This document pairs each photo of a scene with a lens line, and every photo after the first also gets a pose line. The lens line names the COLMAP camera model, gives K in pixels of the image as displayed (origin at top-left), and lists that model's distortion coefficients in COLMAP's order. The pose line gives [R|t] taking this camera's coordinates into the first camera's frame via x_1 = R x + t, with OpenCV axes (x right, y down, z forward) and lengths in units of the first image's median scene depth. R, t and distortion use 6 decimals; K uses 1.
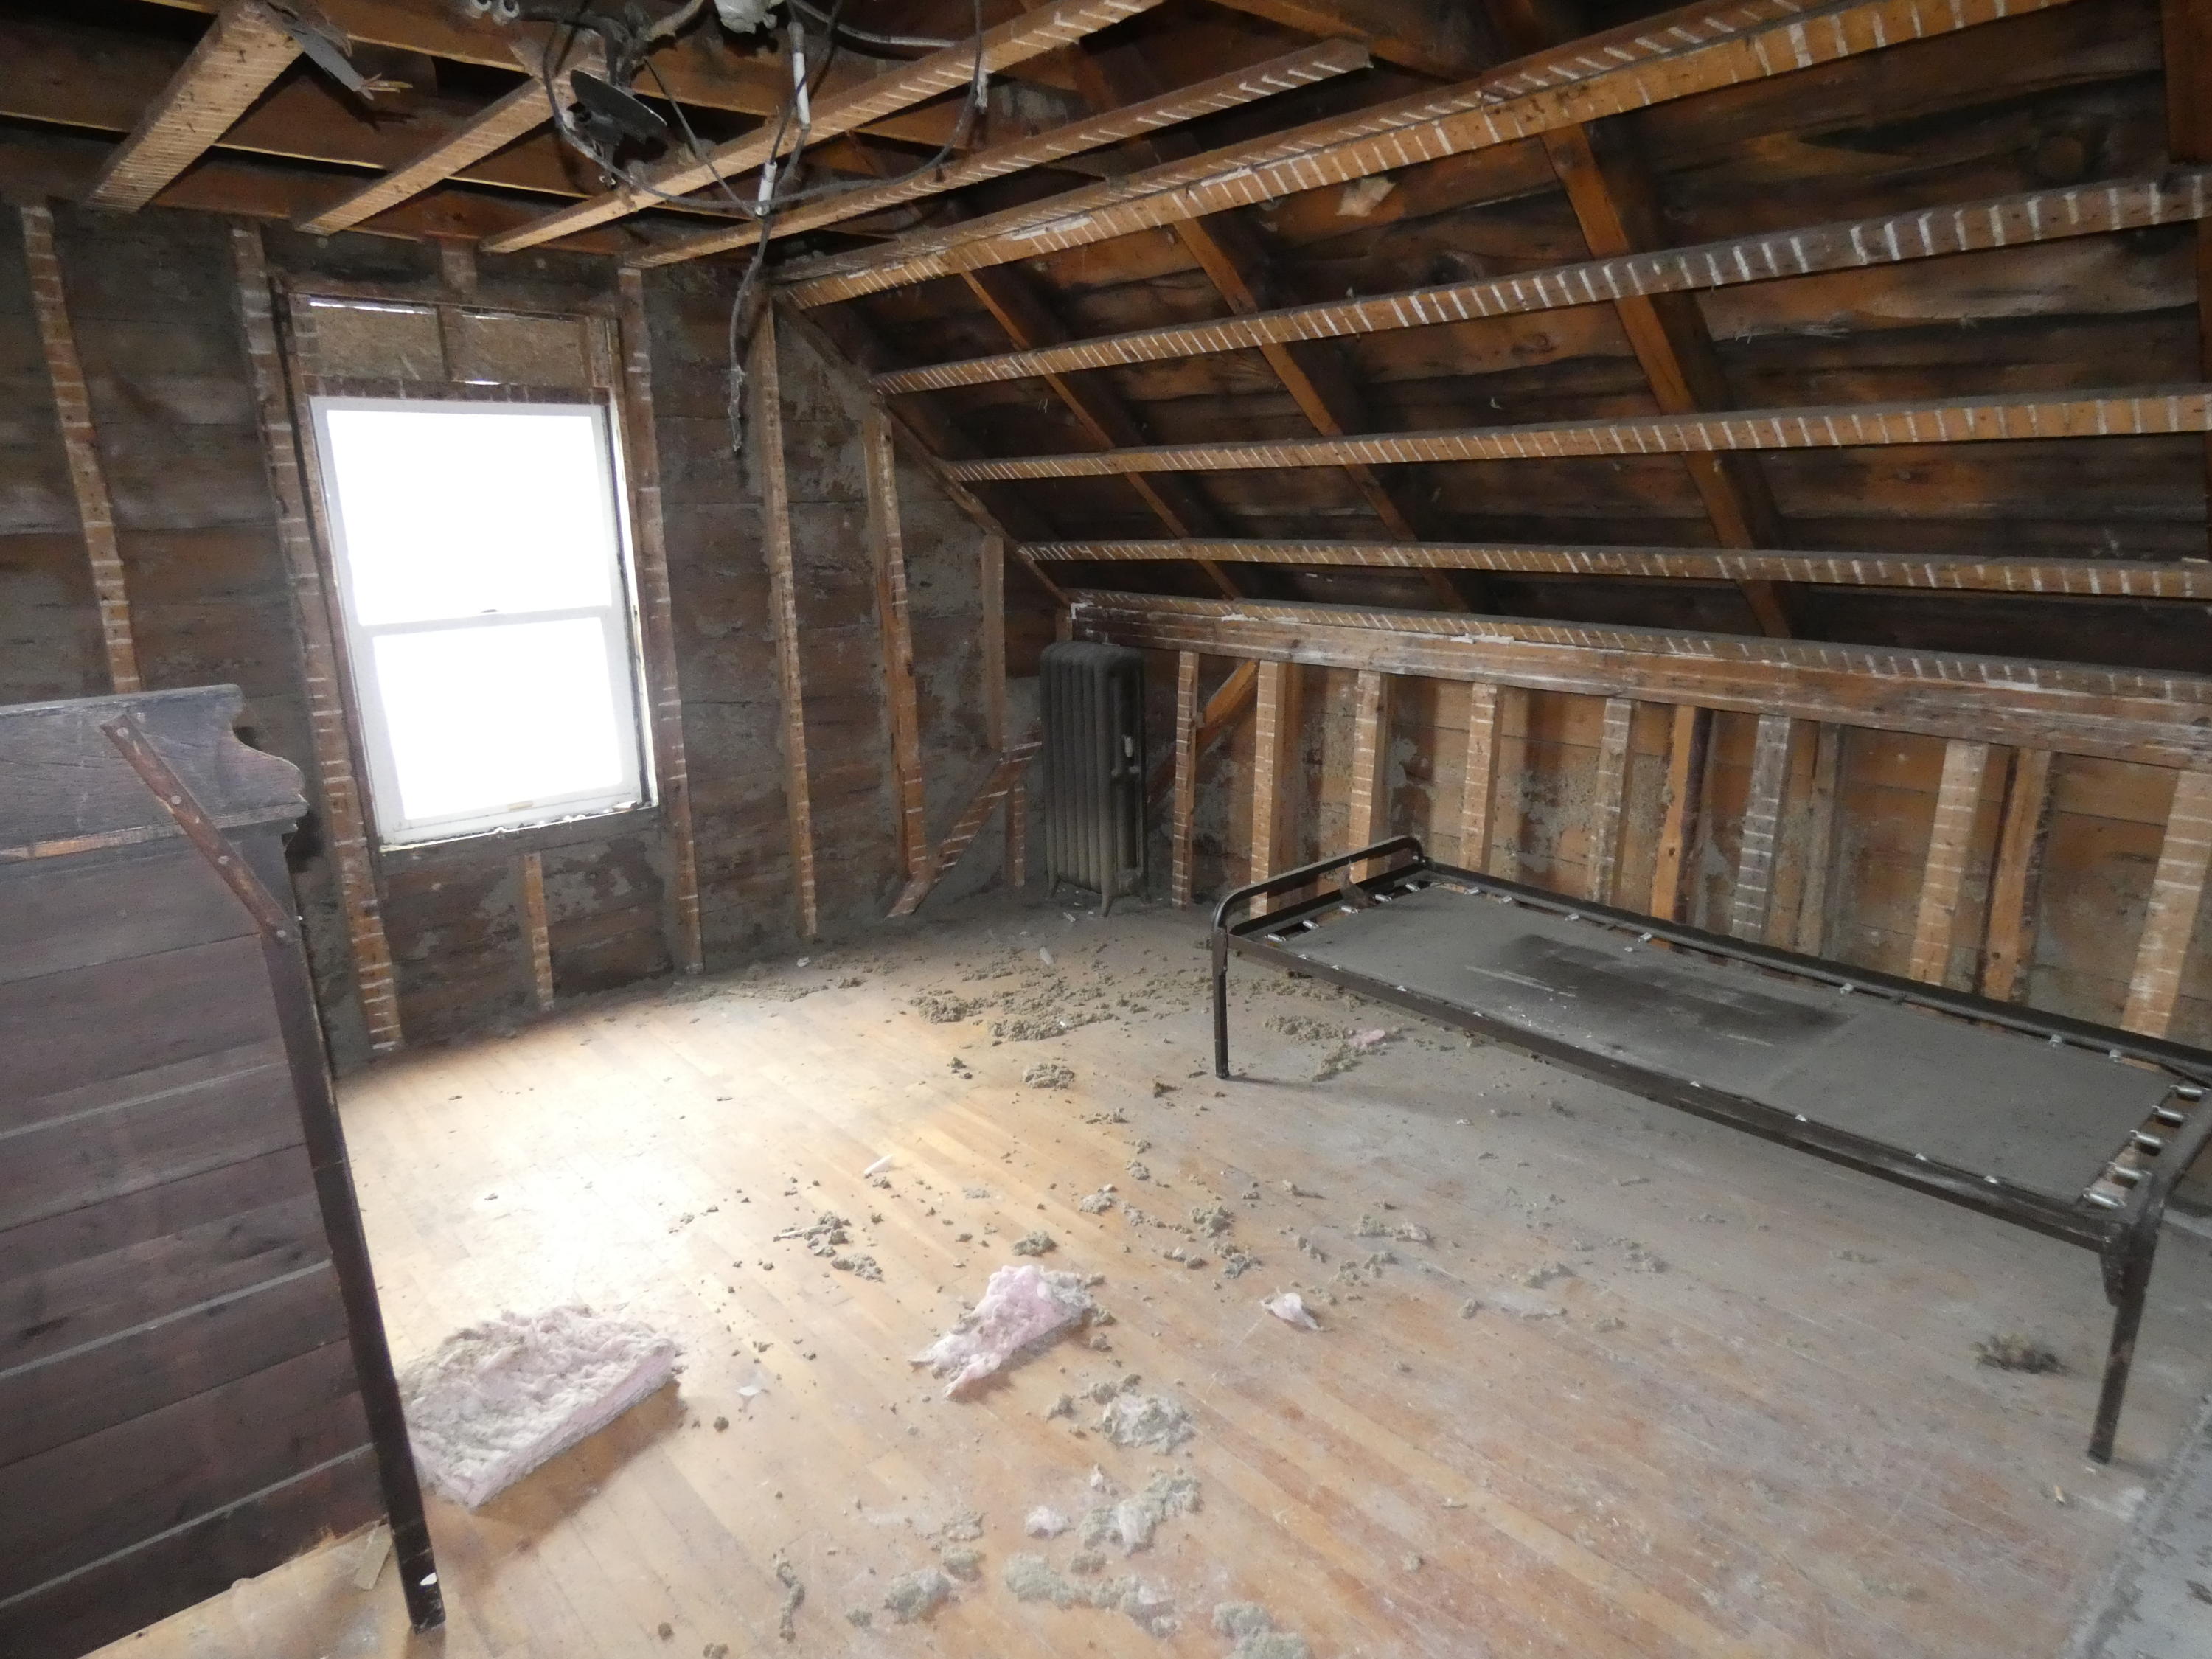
lens RADIAL K [[1363.4, 0, 1106.0], [0, 1363.4, 829.5], [0, 0, 1]] dist [0.035554, 0.000164]
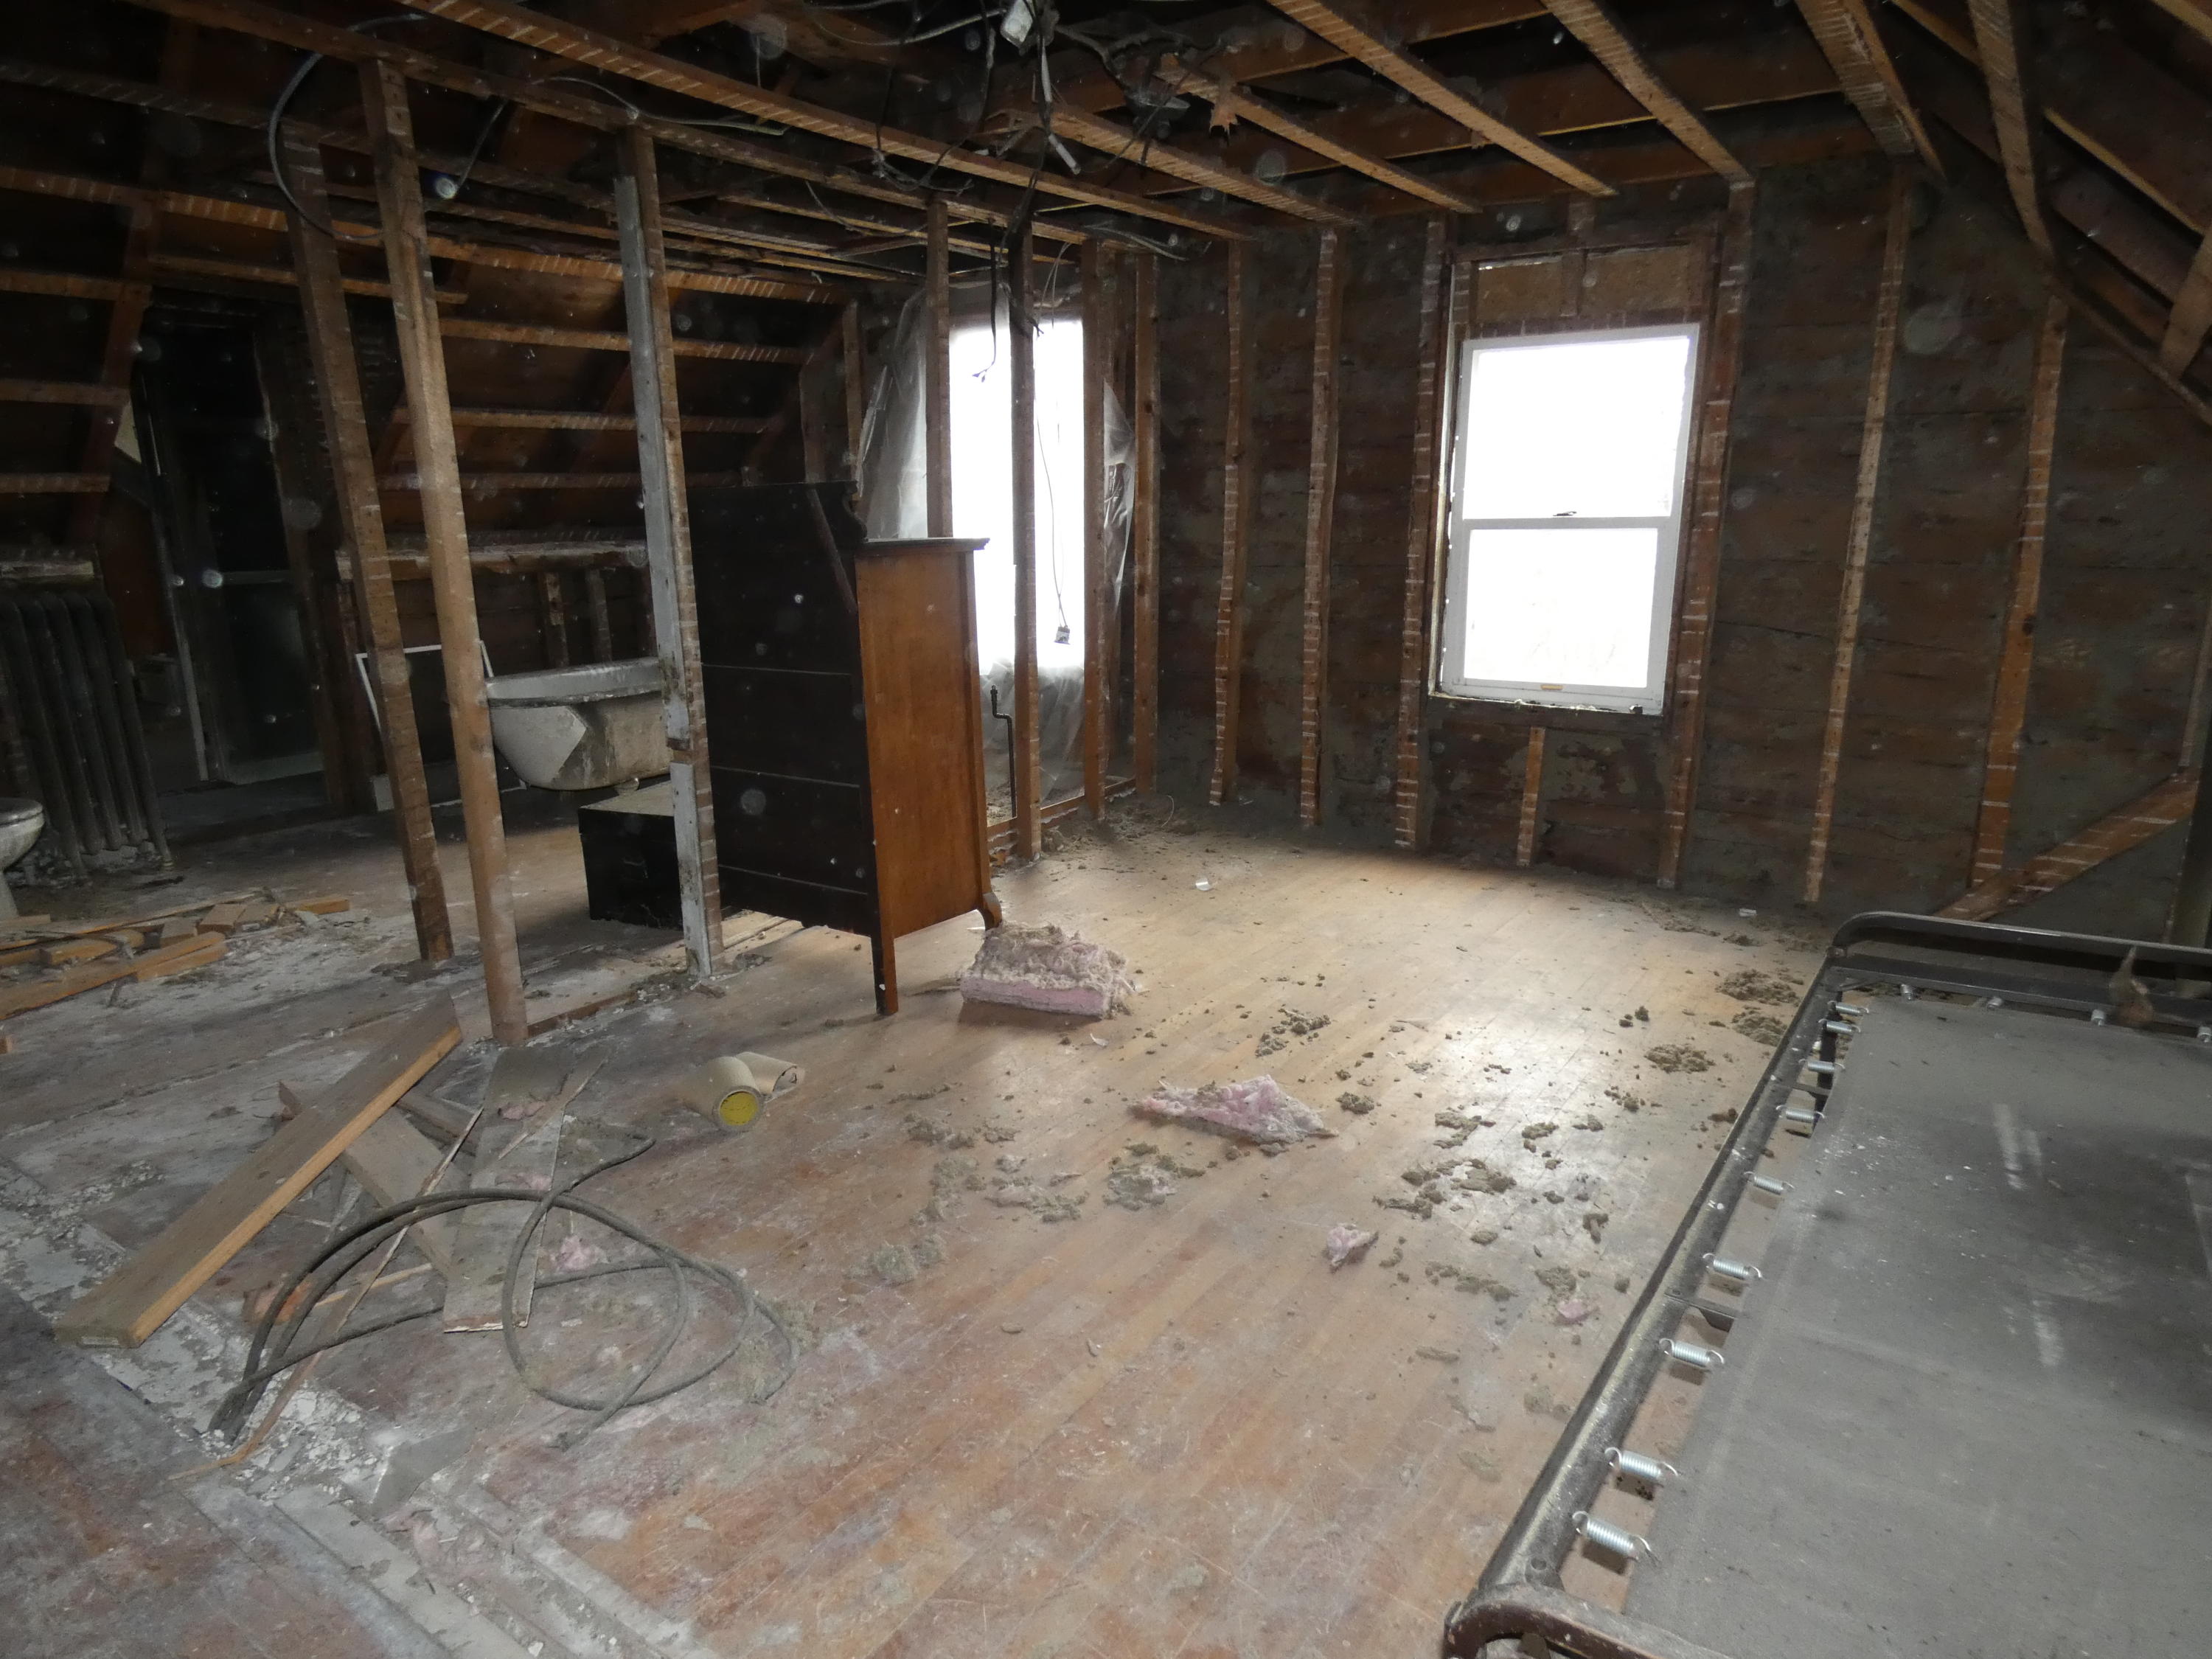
lens RADIAL K [[1325.5, 0, 1106.0], [0, 1325.5, 829.5], [0, 0, 1]] dist [-0.005921, -0.001120]
pose [[0.235681, 0.246096, -0.940155, 0.586369], [-0.242500, 0.951697, 0.188326, -0.023817], [0.941089, 0.183603, 0.283975, 0.376318]]
